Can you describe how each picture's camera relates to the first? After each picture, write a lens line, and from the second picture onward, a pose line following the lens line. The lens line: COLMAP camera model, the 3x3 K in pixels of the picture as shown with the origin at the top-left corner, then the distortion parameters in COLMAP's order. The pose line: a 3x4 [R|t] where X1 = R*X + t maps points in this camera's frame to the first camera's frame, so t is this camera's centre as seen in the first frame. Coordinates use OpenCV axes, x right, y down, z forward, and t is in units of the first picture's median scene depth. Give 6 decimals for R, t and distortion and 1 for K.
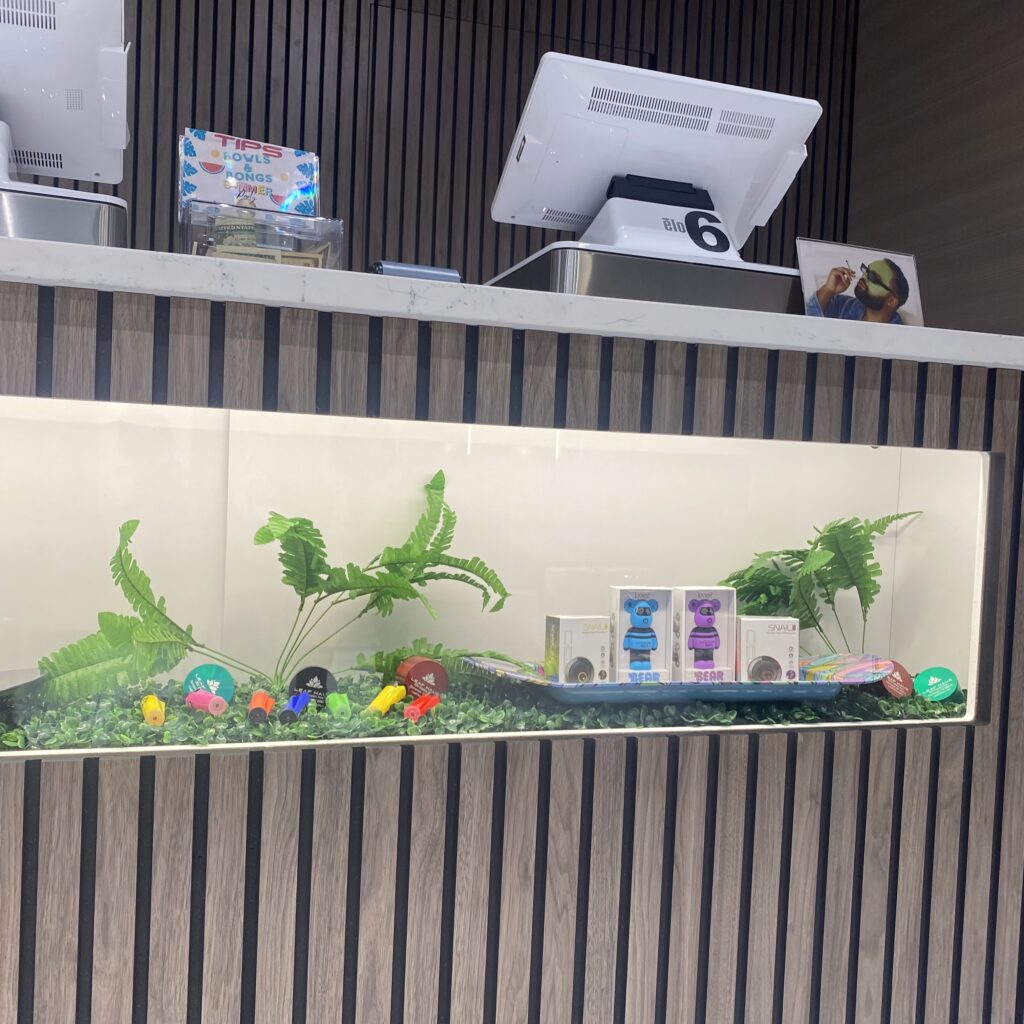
lens RADIAL K [[1048.0, 0, 523.5], [0, 1048.0, 507.5], [0, 0, 1]] dist [0.068551, -0.191878]
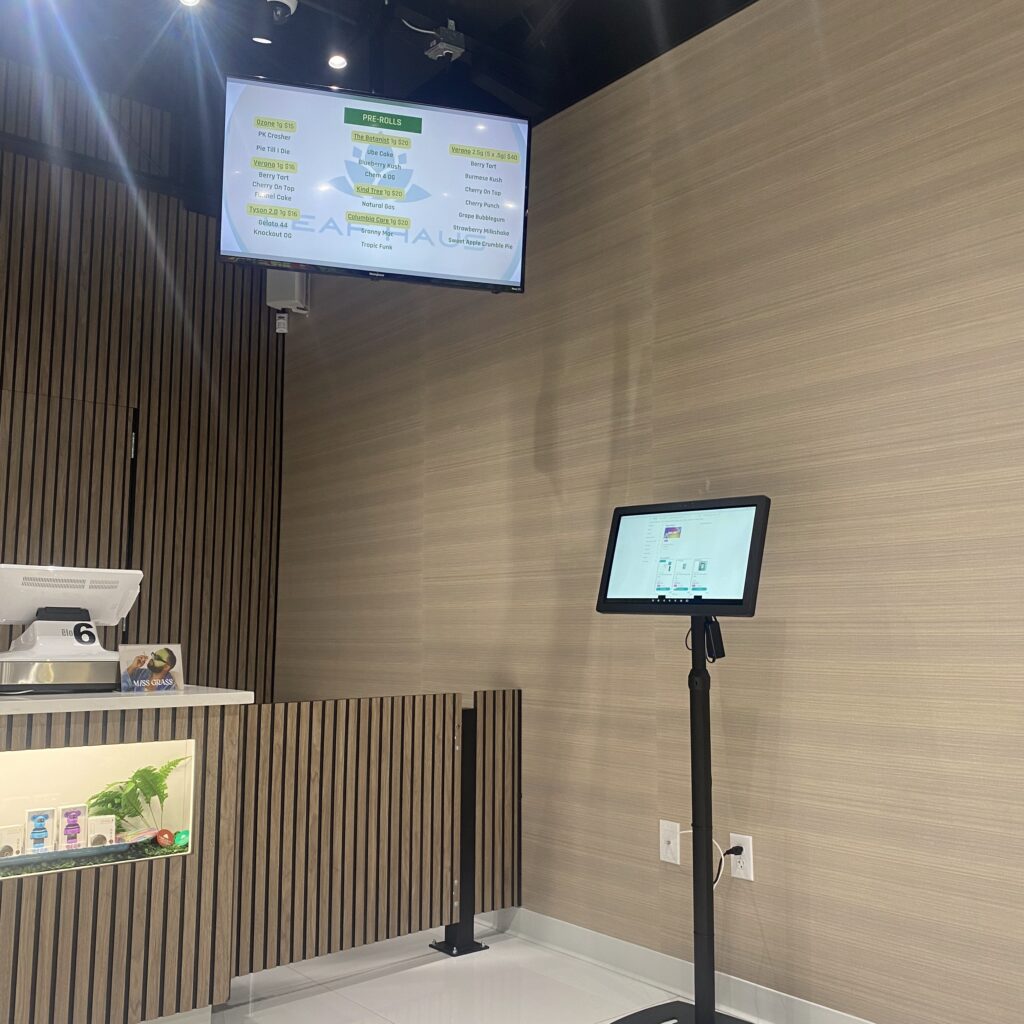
lens RADIAL K [[1014.0, 0, 512.0], [0, 1014.0, 512.0], [0, 0, 1]] dist [-0.000266, -0.008563]
pose [[0.927478, 0.005145, 0.373842, 0.257144], [0.044686, 0.991212, -0.124506, -0.260396], [-0.371197, 0.132182, 0.919098, -1.575574]]
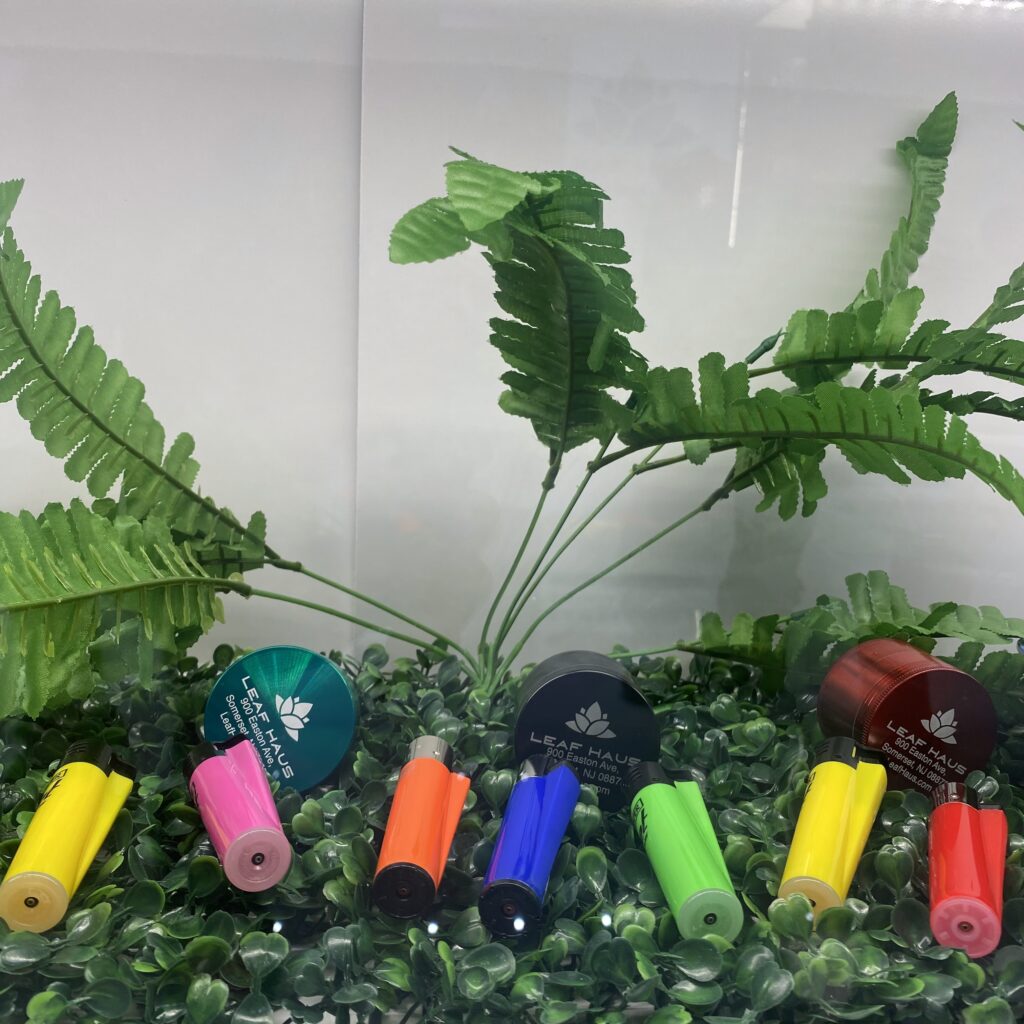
lens RADIAL K [[954.8, 0, 512.0], [0, 954.8, 512.0], [0, 0, 1]] dist [0.081124, -0.173950]
pose [[0.974421, 0.056392, -0.217538, -0.148980], [-0.014579, 0.981828, 0.189210, 0.043535], [0.224255, -0.181199, 0.957537, 0.666034]]
